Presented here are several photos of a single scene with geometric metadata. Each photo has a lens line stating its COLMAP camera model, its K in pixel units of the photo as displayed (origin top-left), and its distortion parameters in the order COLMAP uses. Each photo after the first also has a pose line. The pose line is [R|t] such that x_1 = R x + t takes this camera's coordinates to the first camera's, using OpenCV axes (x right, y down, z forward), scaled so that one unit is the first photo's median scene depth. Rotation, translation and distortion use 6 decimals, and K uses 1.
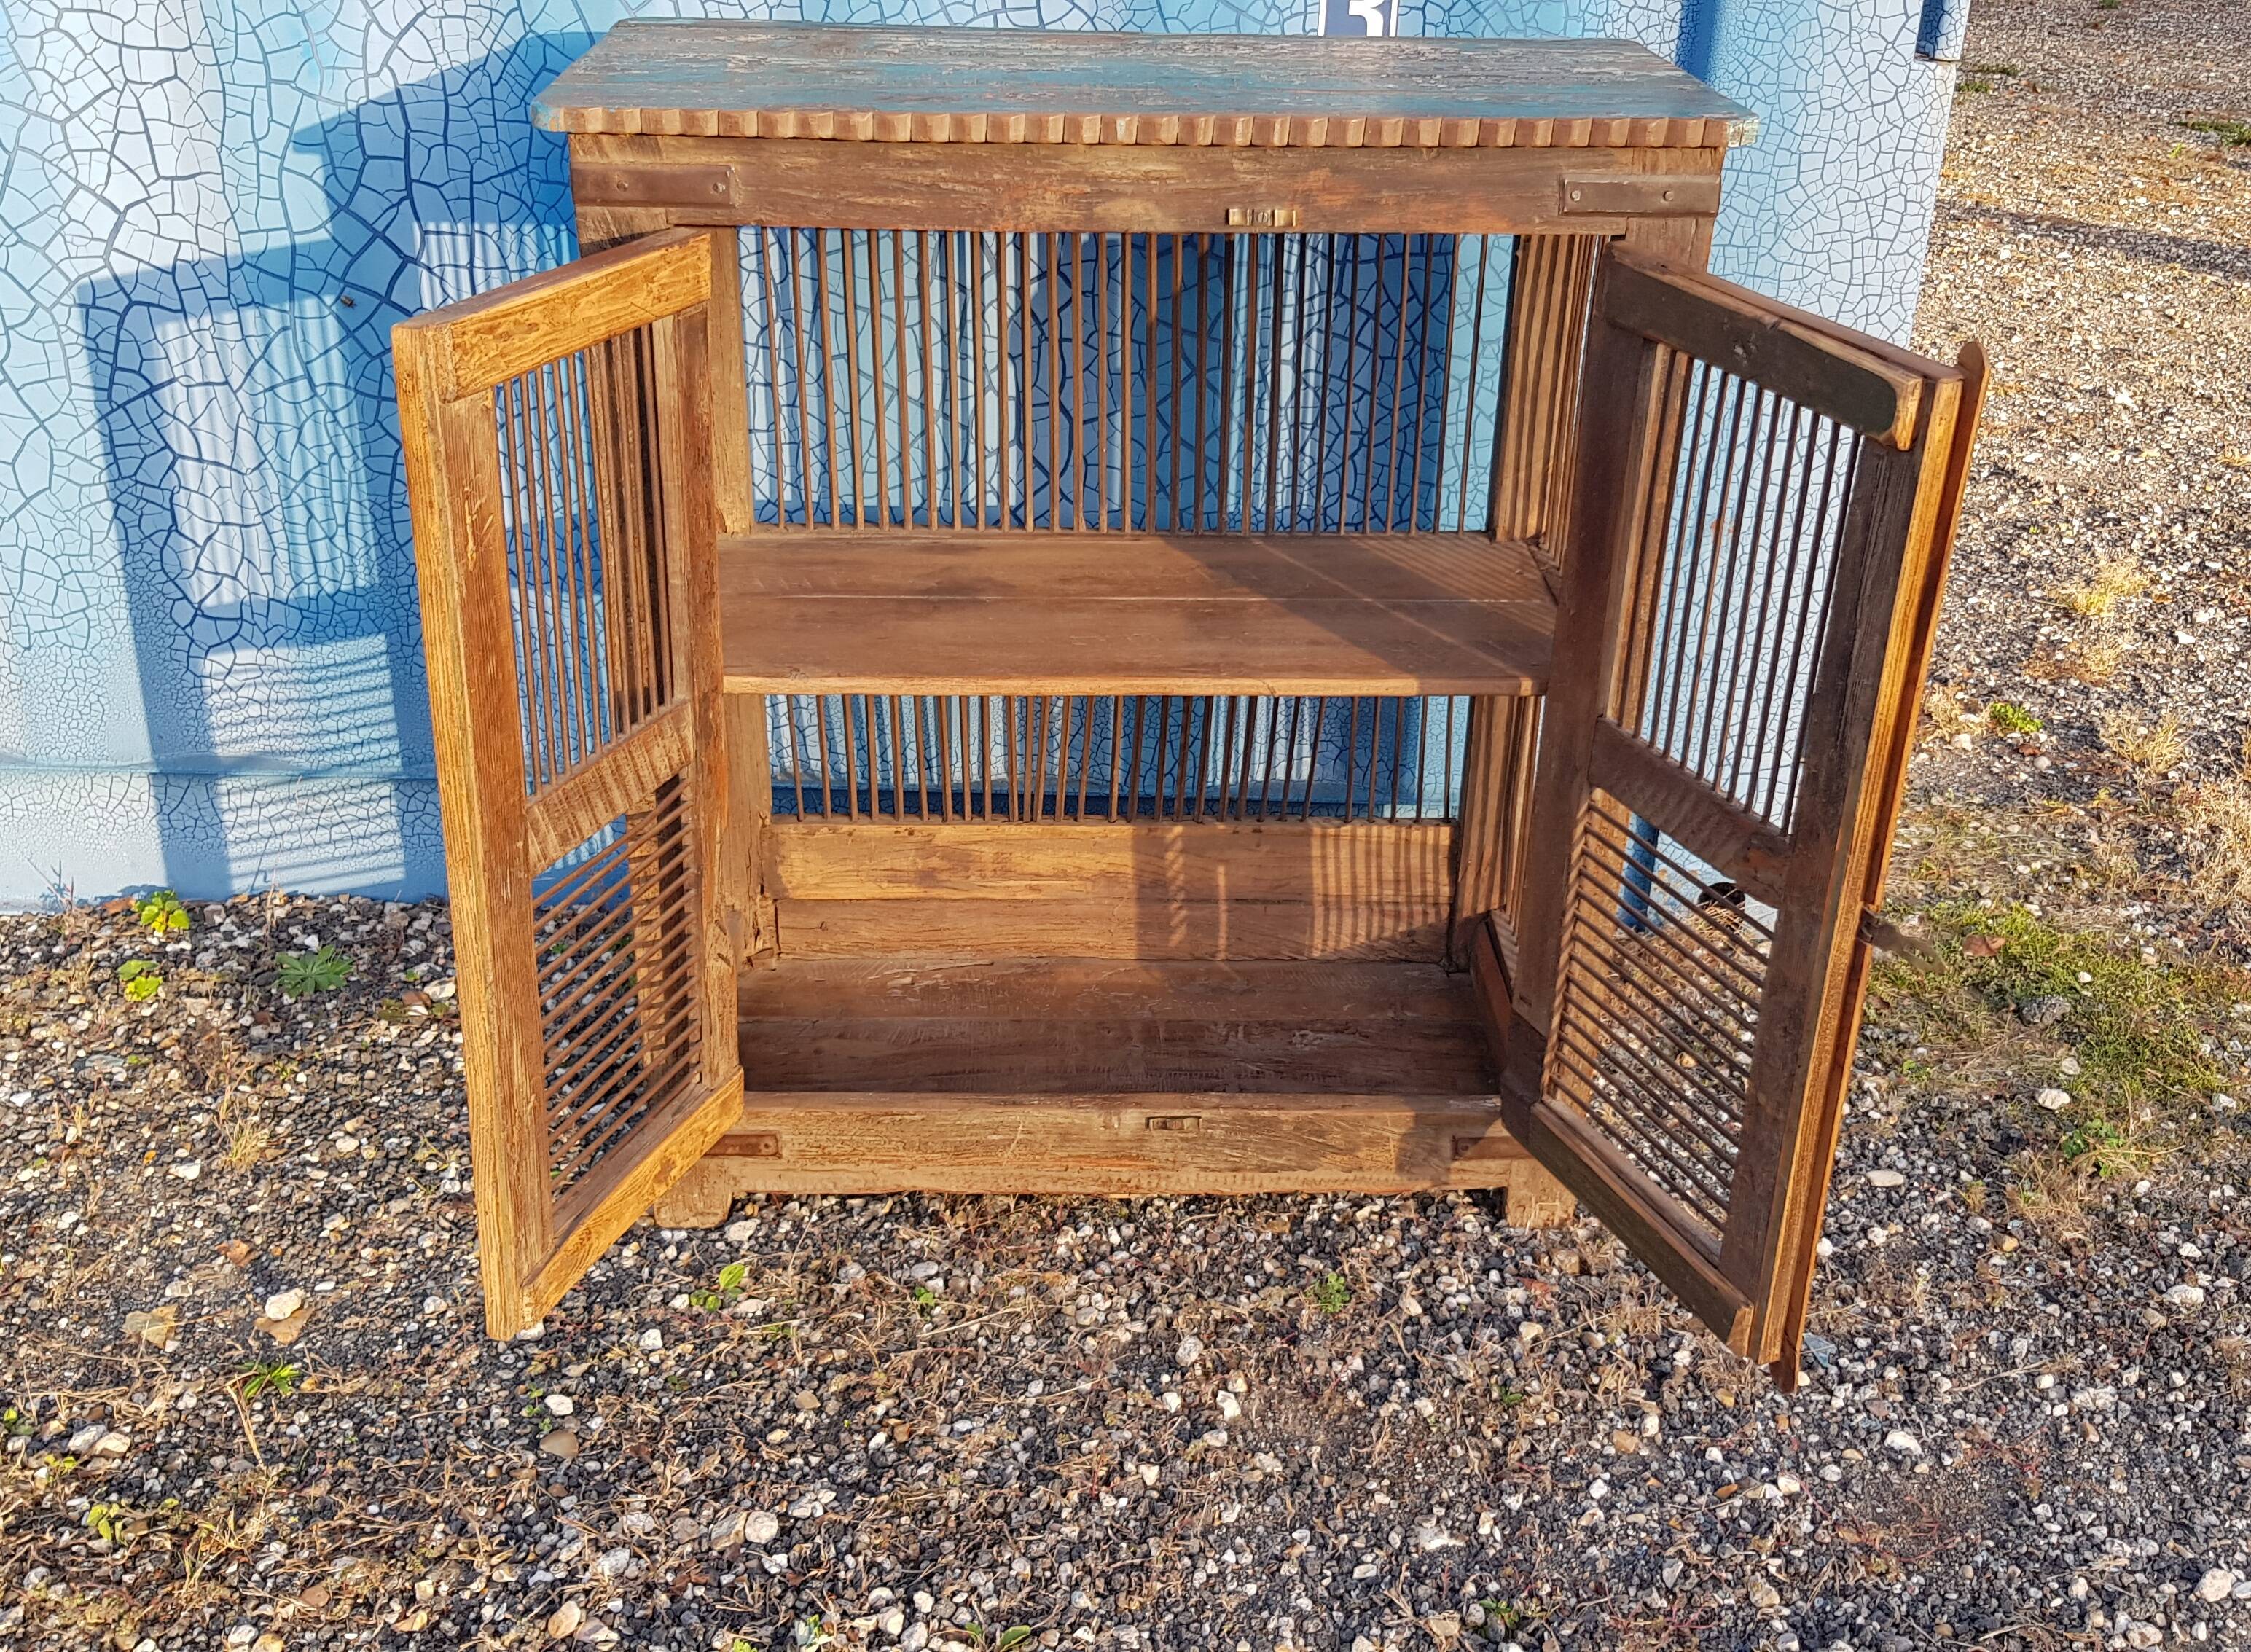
lens RADIAL K [[2285.7, 0, 1144.9], [0, 2285.7, 830.9], [0, 0, 1]] dist [0.097981, -0.213998]
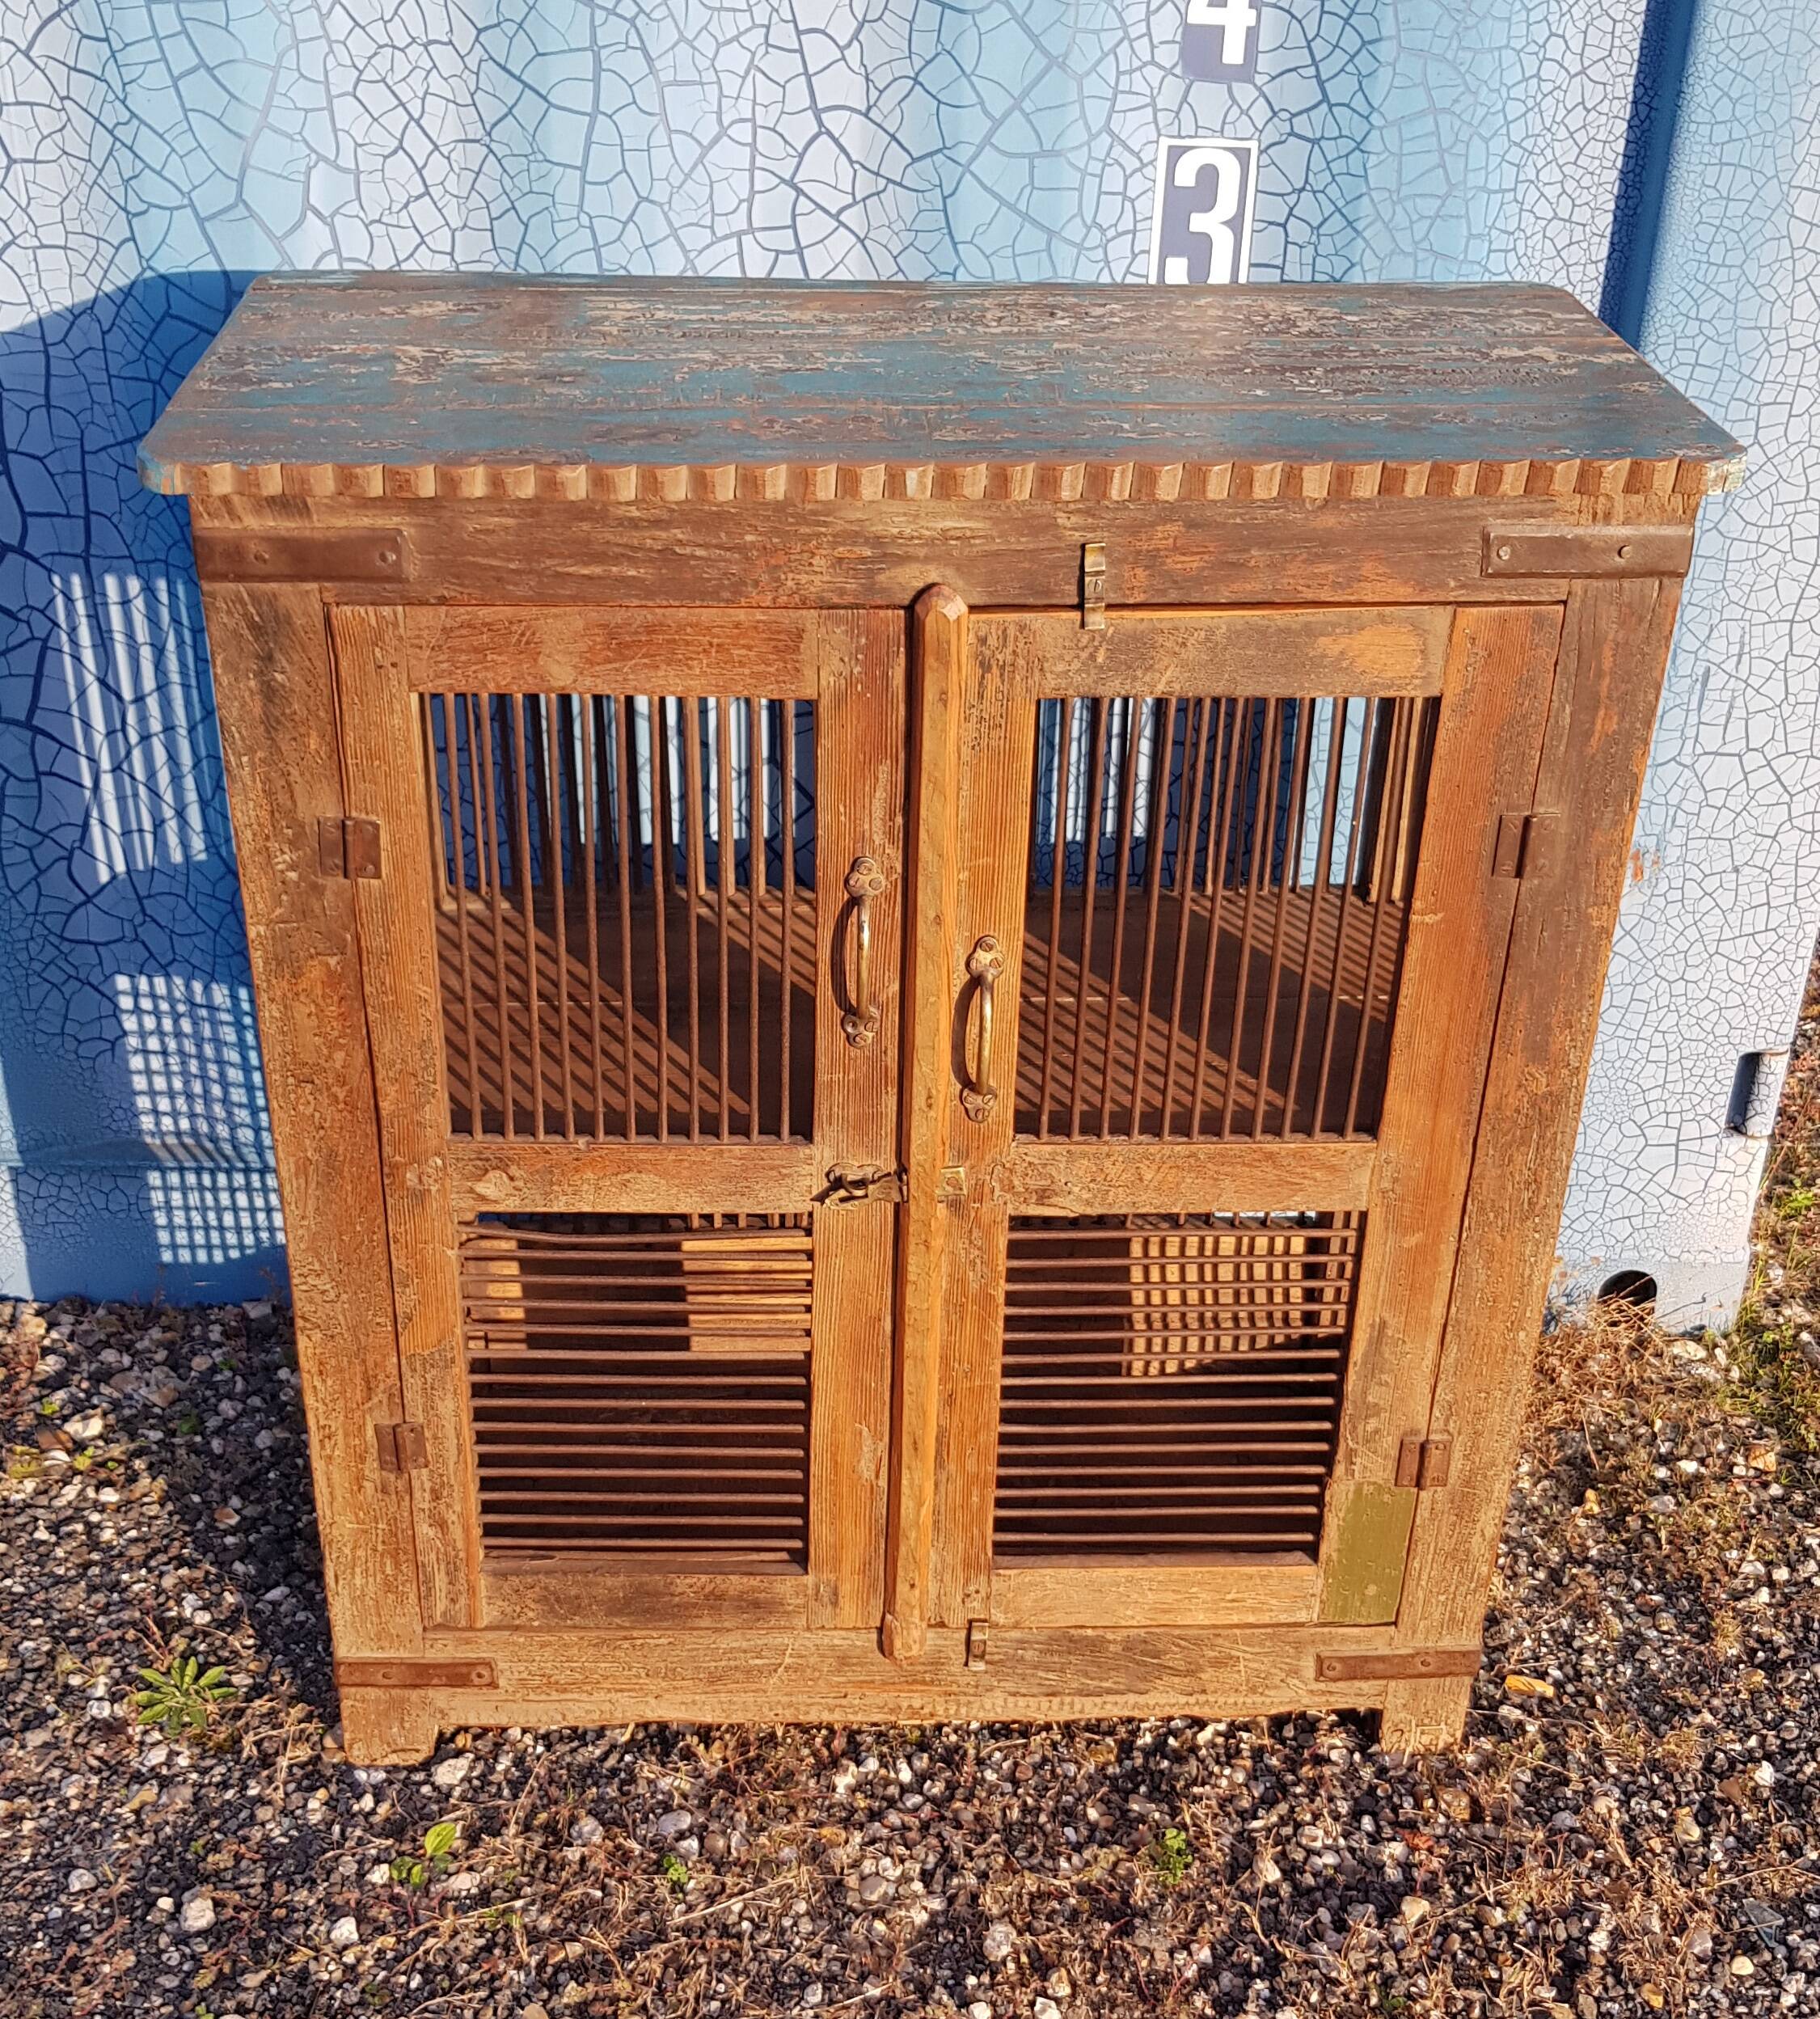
lens RADIAL K [[2536.9, 0, 896.3], [0, 2536.9, 1173.0], [0, 0, 1]] dist [0.098526, -0.242491]
pose [[0.999968, -0.007484, -0.002953, -0.012617], [0.007728, 0.995593, 0.093461, -0.130832], [0.002241, -0.093481, 0.995619, 0.115116]]
